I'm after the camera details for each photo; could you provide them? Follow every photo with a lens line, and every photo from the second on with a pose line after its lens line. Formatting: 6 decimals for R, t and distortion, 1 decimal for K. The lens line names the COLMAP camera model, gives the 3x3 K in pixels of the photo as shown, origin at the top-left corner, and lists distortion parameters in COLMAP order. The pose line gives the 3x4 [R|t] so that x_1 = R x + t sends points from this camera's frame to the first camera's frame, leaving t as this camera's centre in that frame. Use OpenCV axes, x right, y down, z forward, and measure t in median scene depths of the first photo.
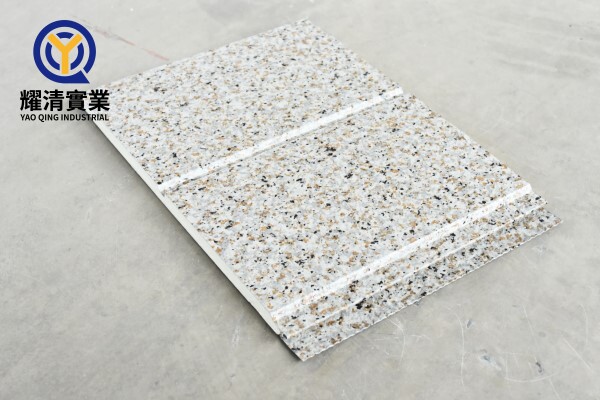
lens RADIAL K [[890.9, 0, 300.0], [0, 890.9, 200.0], [0, 0, 1]] dist [-0.080286, 0.025972]
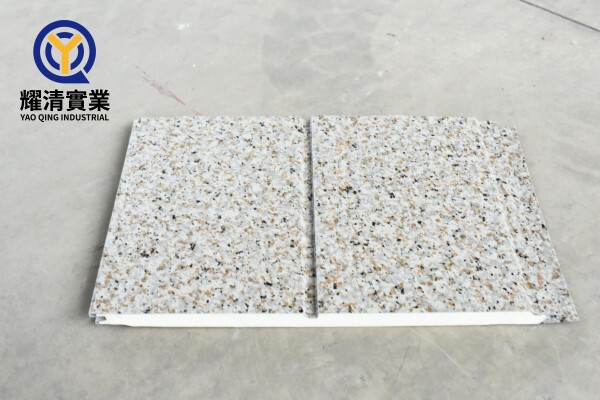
lens RADIAL K [[890.9, 0, 300.0], [0, 890.9, 200.0], [0, 0, 1]] dist [-0.080286, 0.025972]
pose [[0.561234, -0.537942, 0.628995, -0.660413], [0.547359, 0.811287, 0.205453, -0.294346], [-0.620817, 0.228979, 0.749770, 0.289685]]
